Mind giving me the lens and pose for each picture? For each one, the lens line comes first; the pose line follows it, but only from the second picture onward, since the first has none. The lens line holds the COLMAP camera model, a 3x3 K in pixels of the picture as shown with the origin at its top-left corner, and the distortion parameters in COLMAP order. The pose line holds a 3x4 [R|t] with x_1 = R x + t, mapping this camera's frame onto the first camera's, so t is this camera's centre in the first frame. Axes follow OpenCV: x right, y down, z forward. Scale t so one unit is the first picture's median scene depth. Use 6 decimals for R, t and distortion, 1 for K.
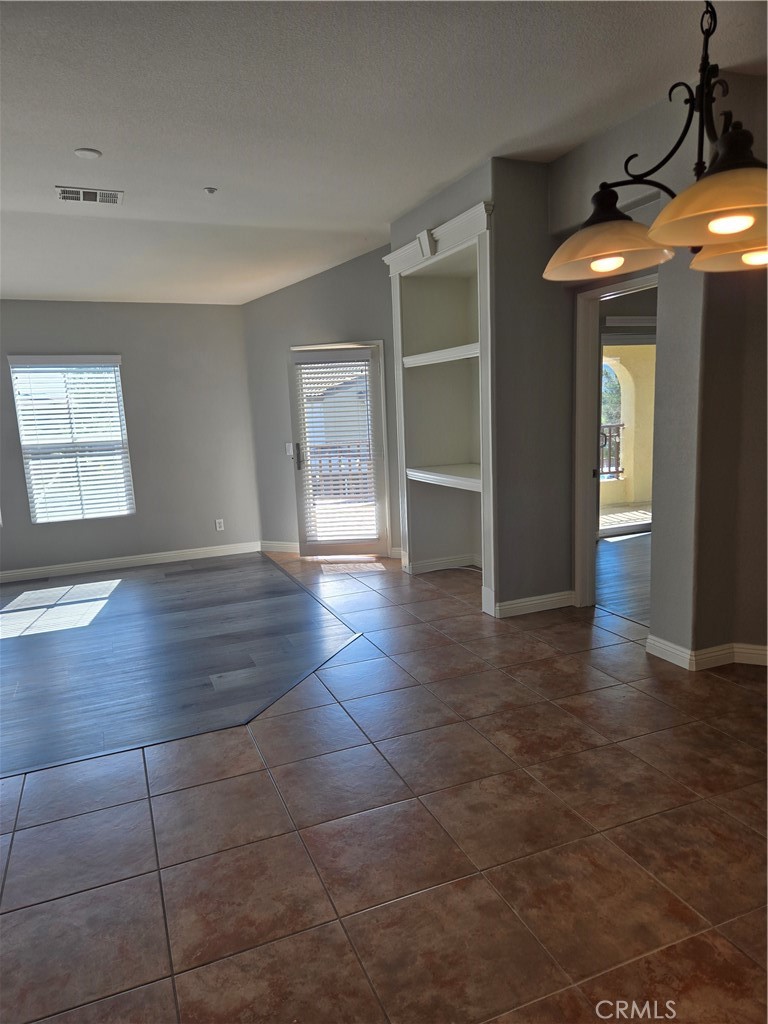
lens RADIAL K [[687.3, 0, 380.1], [0, 687.3, 517.3], [0, 0, 1]] dist [0.064594, -0.045575]
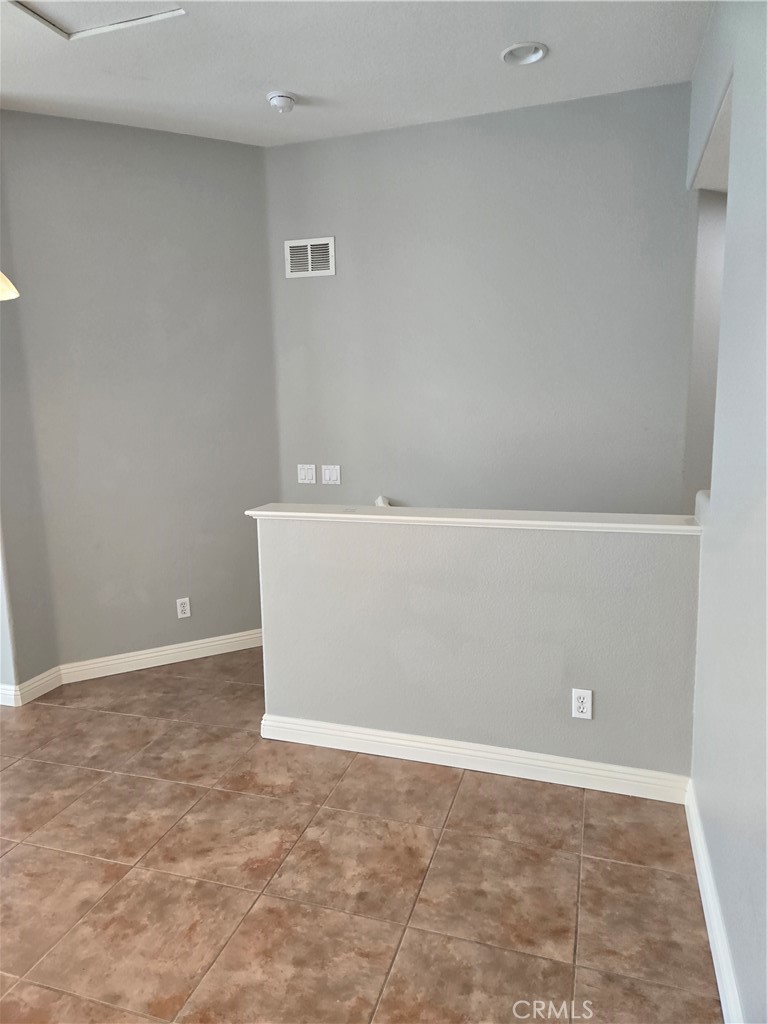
lens RADIAL K [[687.3, 0, 382.1], [0, 687.3, 511.2], [0, 0, 1]] dist [0.064594, -0.045575]
pose [[0.644324, -0.095674, 0.758745, 0.106268], [0.122579, 0.992236, 0.021023, -0.007741], [-0.754865, 0.079461, 0.651049, -0.039042]]
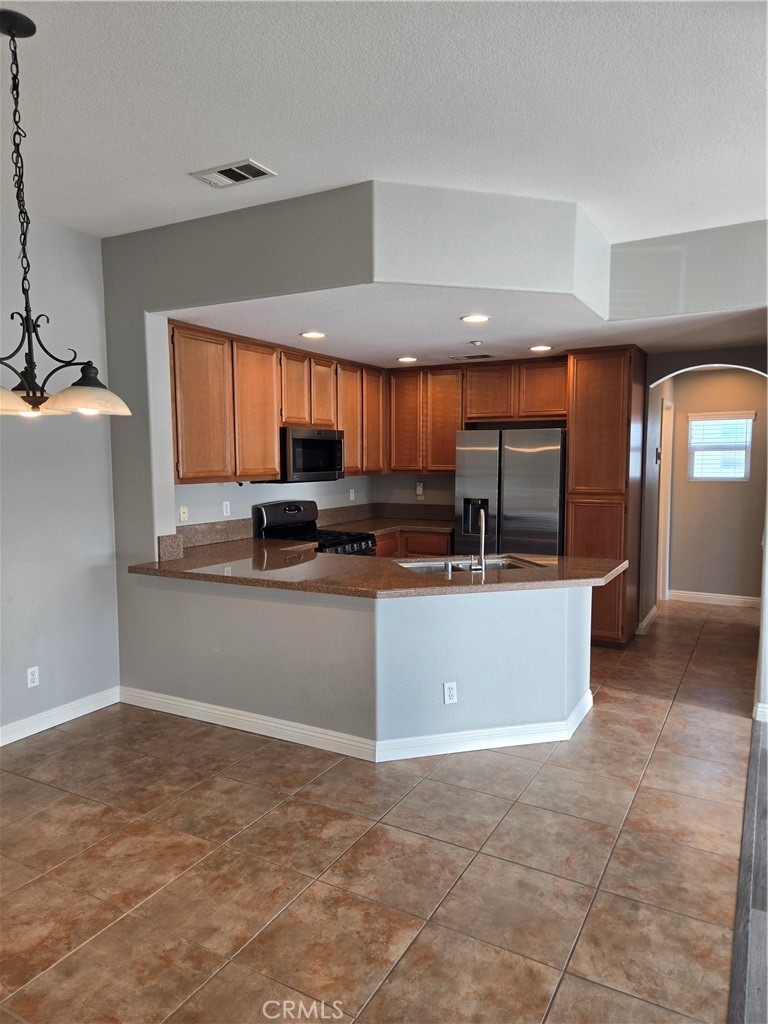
lens RADIAL K [[687.3, 0, 385.7], [0, 687.3, 510.8], [0, 0, 1]] dist [0.064594, -0.045575]
pose [[-0.778556, 0.098787, -0.619752, 0.508037], [-0.062900, 0.970277, 0.233677, -0.352489], [0.624415, 0.220913, -0.749201, 1.676390]]
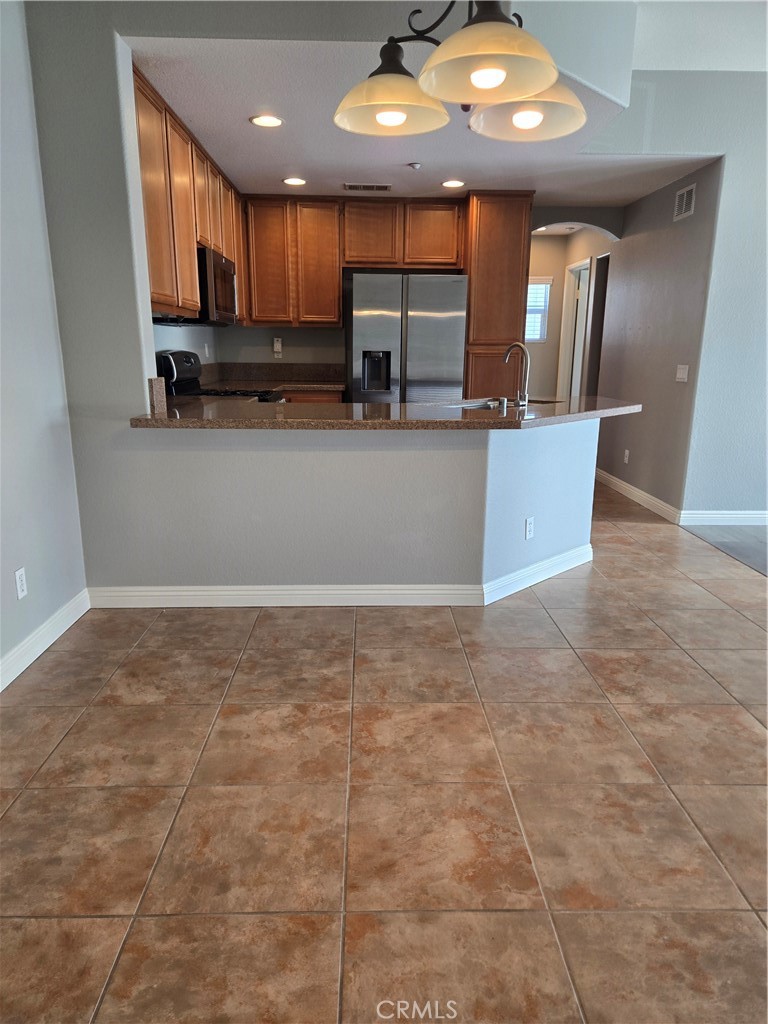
lens RADIAL K [[687.3, 0, 383.5], [0, 687.3, 514.2], [0, 0, 1]] dist [0.064594, -0.045575]
pose [[-0.351932, 0.262178, -0.898558, 0.973985], [-0.144906, 0.933138, 0.329022, -0.075893], [0.924741, 0.246000, -0.290410, 0.796296]]
